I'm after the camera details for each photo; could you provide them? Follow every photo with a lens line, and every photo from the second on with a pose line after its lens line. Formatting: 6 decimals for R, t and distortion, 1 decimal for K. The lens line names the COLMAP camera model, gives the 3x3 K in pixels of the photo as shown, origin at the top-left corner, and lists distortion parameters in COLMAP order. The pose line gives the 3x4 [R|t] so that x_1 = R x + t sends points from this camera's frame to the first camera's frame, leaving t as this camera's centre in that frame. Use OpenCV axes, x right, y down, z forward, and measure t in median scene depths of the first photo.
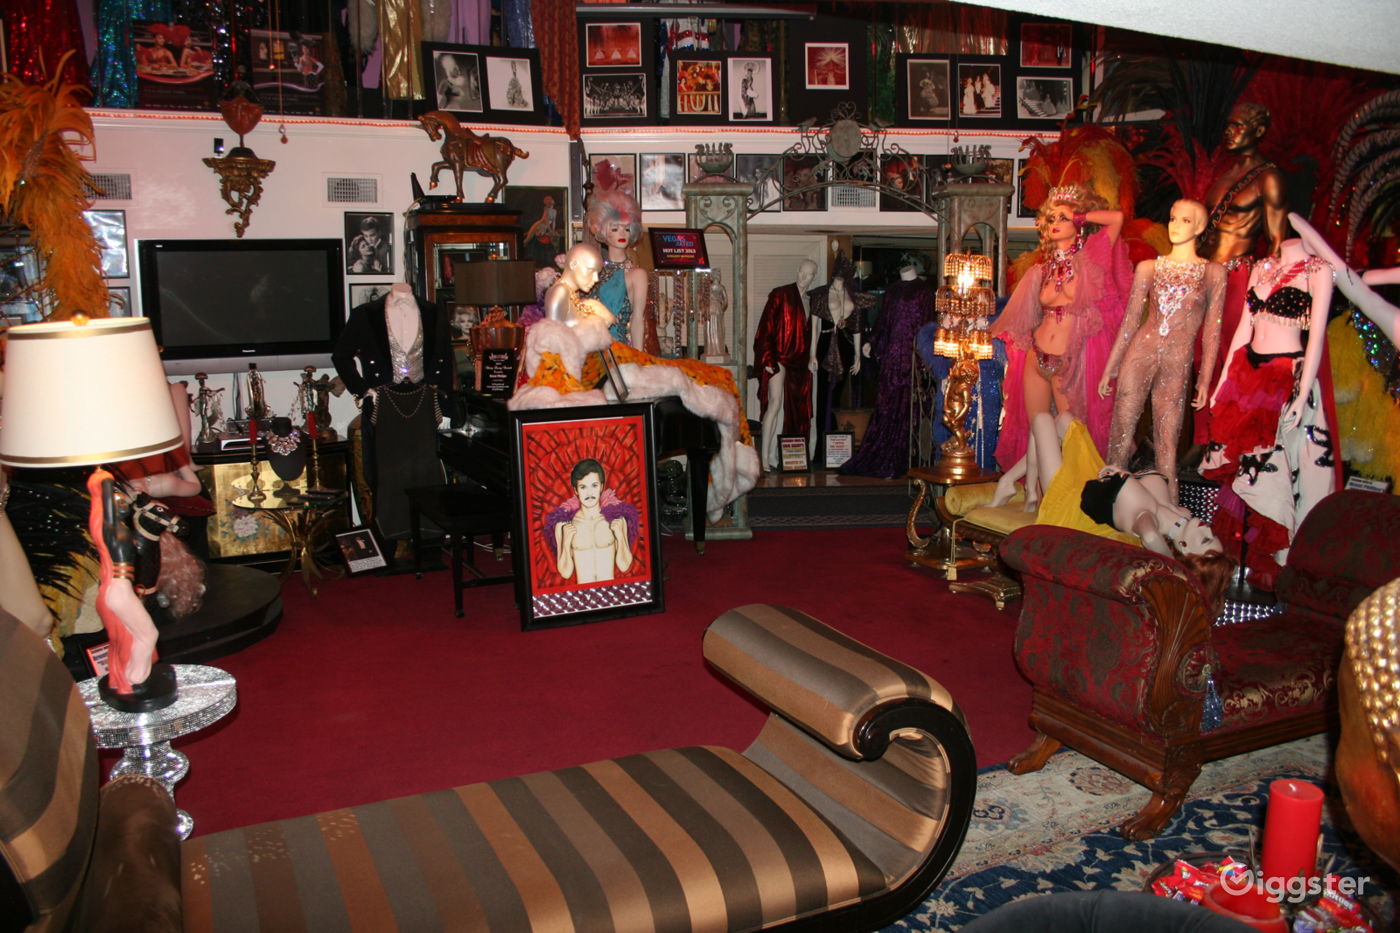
lens RADIAL K [[1155.1, 0, 688.2], [0, 1155.1, 463.4], [0, 0, 1]] dist [-0.144605, 0.112148]
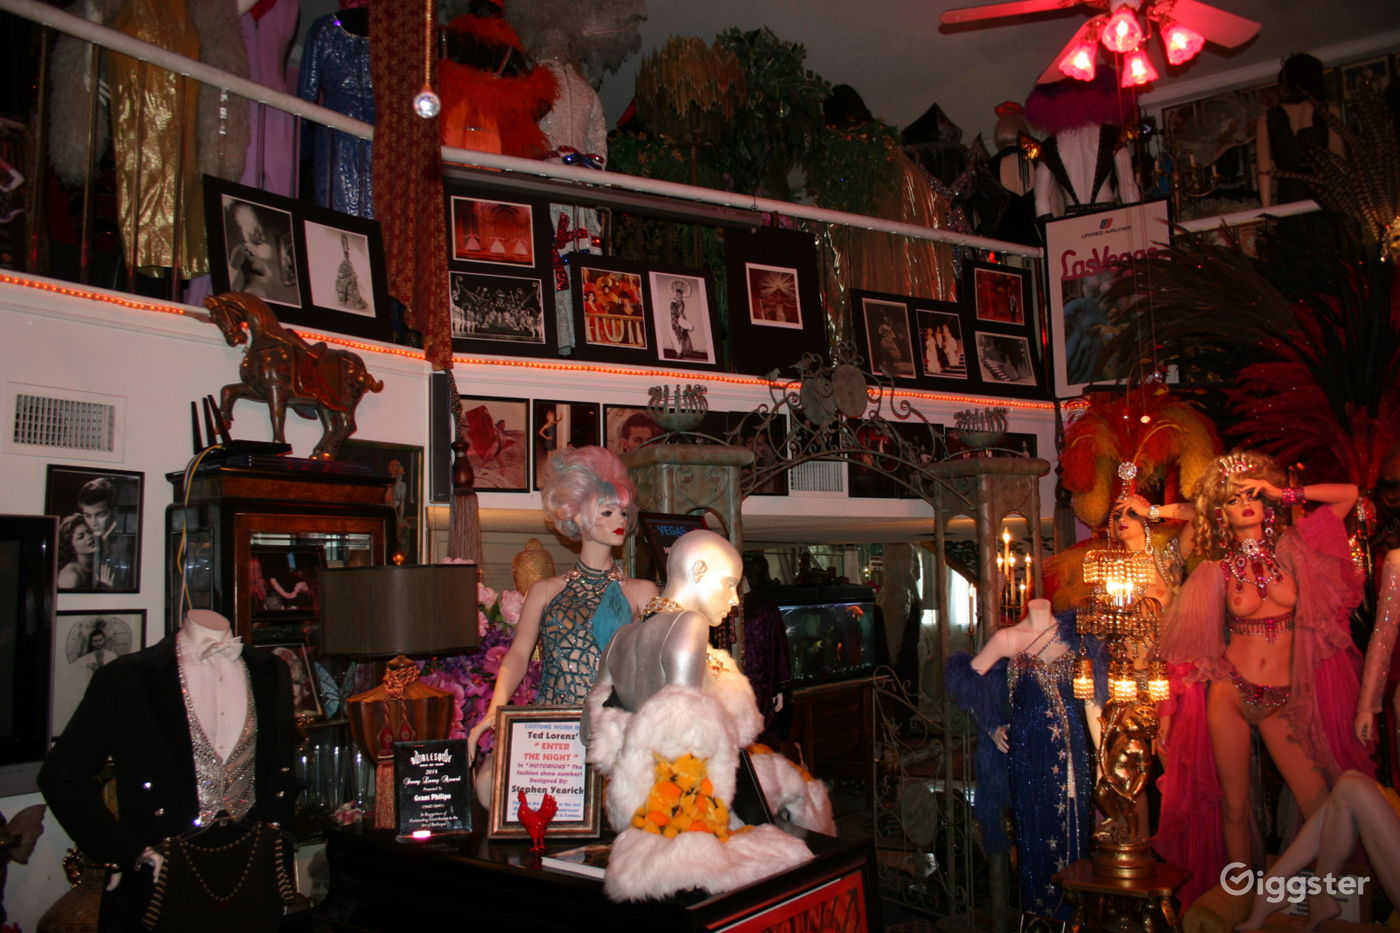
lens RADIAL K [[1155.1, 0, 700.9], [0, 1155.1, 469.9], [0, 0, 1]] dist [-0.144605, 0.112148]
pose [[0.893646, 0.029797, 0.447783, -0.243245], [0.089553, 0.965885, -0.242996, -0.070957], [-0.439747, 0.257252, 0.860490, 0.422531]]
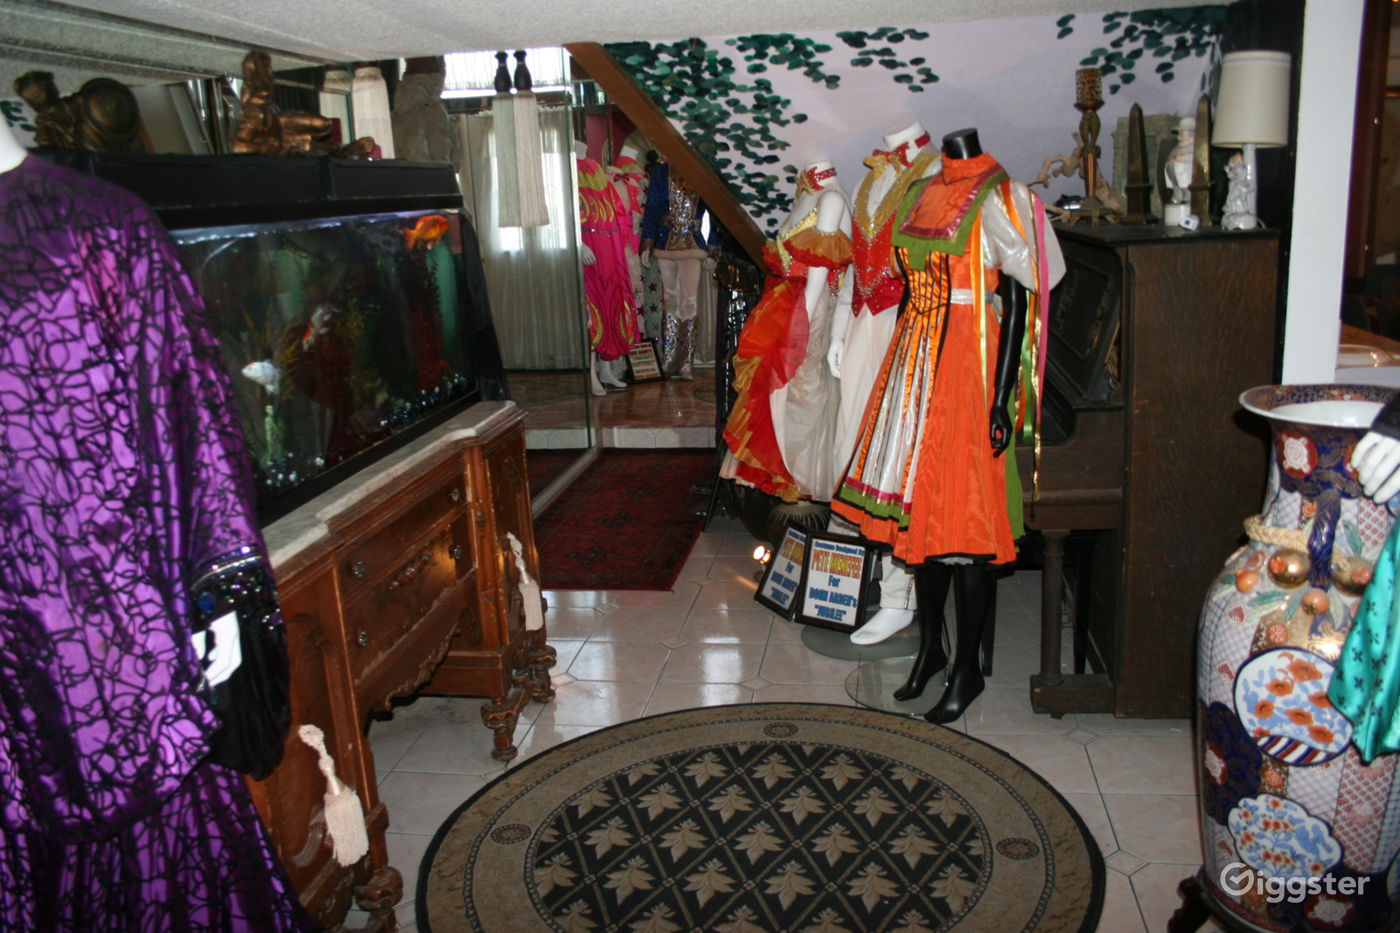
lens RADIAL K [[1155.1, 0, 695.4], [0, 1155.1, 467.8], [0, 0, 1]] dist [-0.144605, 0.112148]
pose [[0.589169, -0.217741, 0.778118, 0.159645], [0.174131, 0.974594, 0.140874, -0.163537], [-0.789024, 0.052495, 0.612116, 1.090695]]
